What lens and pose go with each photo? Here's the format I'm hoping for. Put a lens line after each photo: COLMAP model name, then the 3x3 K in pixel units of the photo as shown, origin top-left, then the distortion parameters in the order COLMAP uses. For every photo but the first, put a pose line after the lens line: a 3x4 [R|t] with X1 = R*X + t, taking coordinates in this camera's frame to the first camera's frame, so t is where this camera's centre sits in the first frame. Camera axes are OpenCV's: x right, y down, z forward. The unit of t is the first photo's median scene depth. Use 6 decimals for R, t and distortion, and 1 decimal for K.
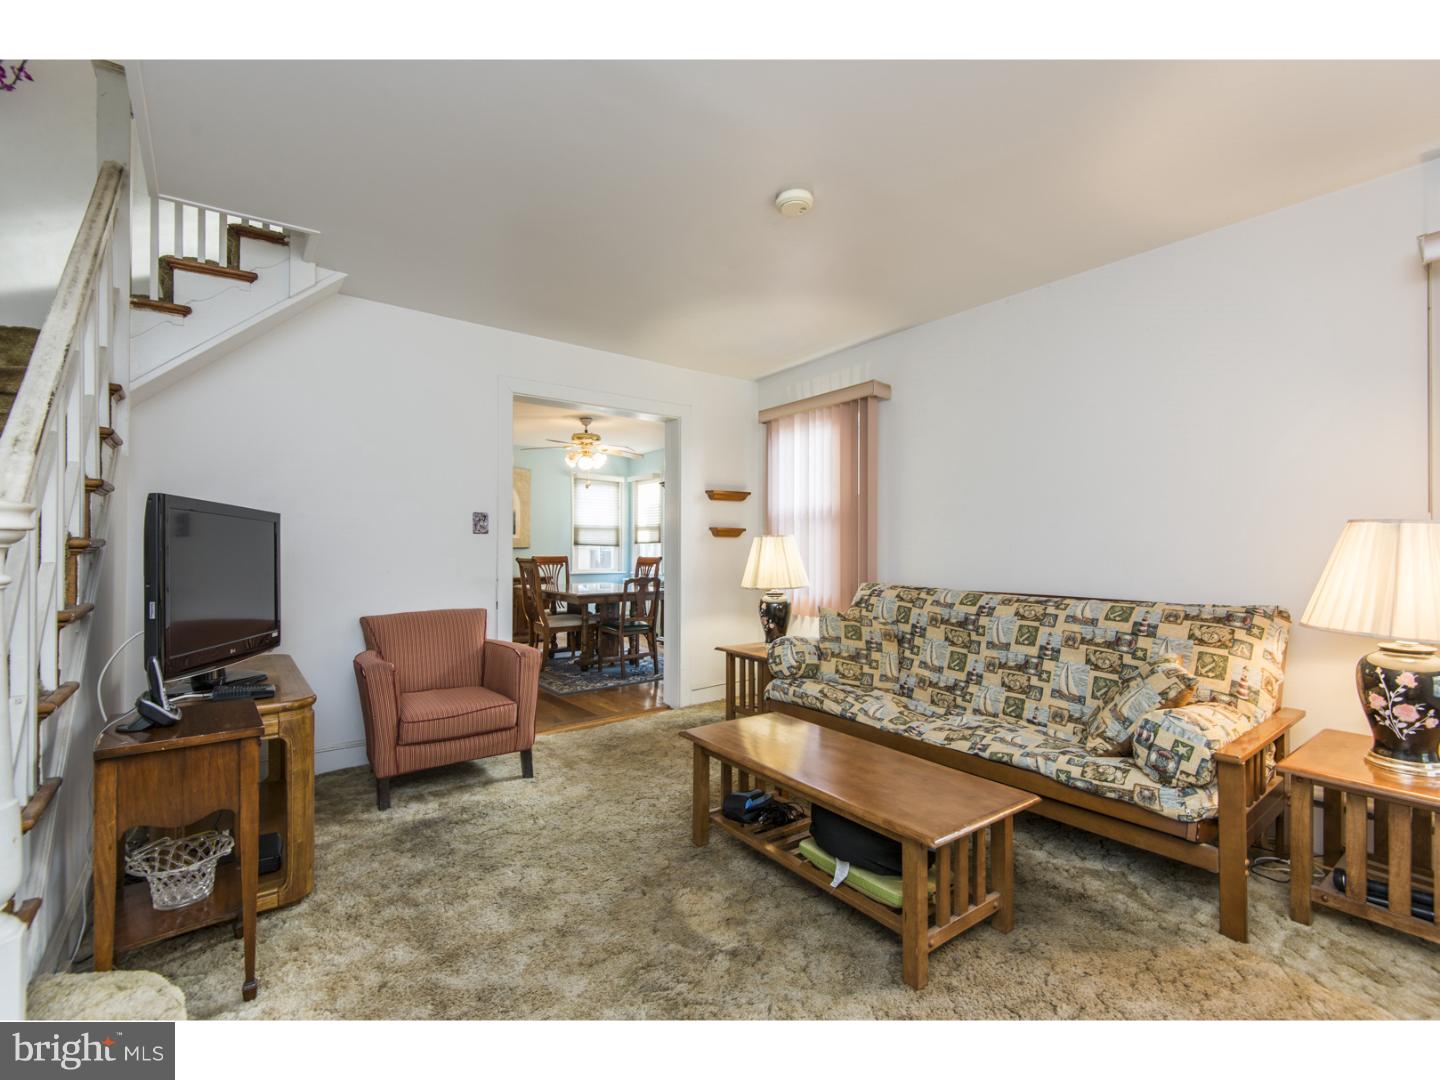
lens RADIAL K [[651.6, 0, 733.1], [0, 651.6, 541.7], [0, 0, 1]] dist [0.013271, -0.006193]
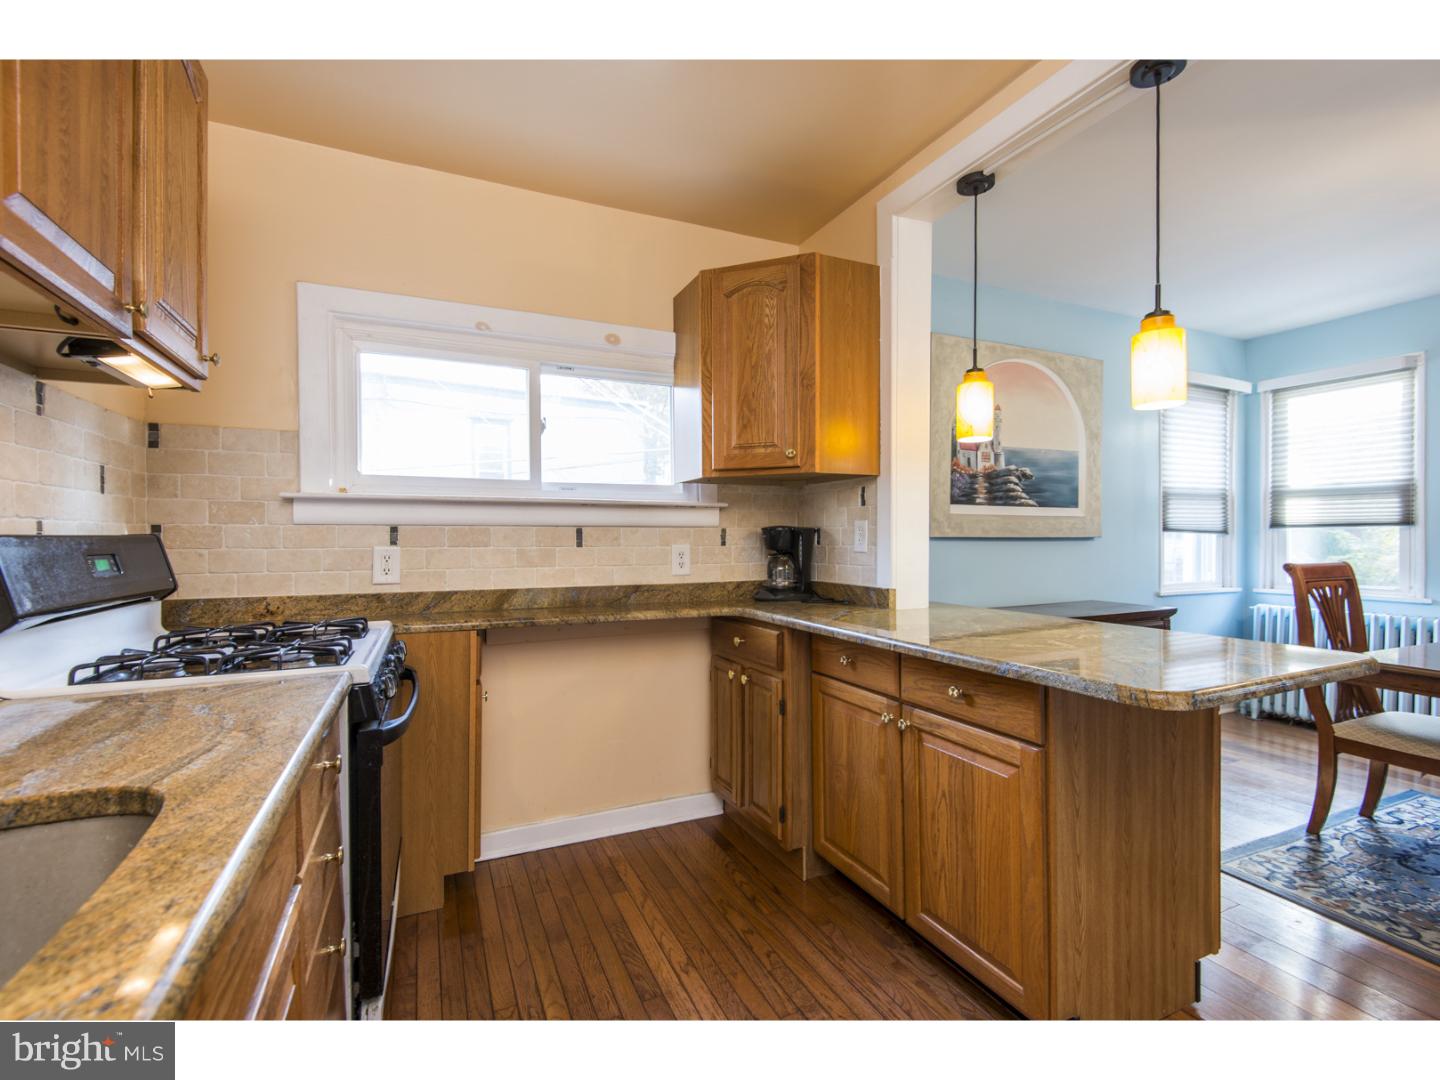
lens RADIAL K [[651.6, 0, 718.8], [0, 651.6, 548.8], [0, 0, 1]] dist [0.013271, -0.006193]
pose [[0.970328, -0.000242, -0.241792, -0.417909], [0.007495, 0.999549, 0.029076, 0.001667], [0.241676, -0.030025, 0.969892, 0.463934]]
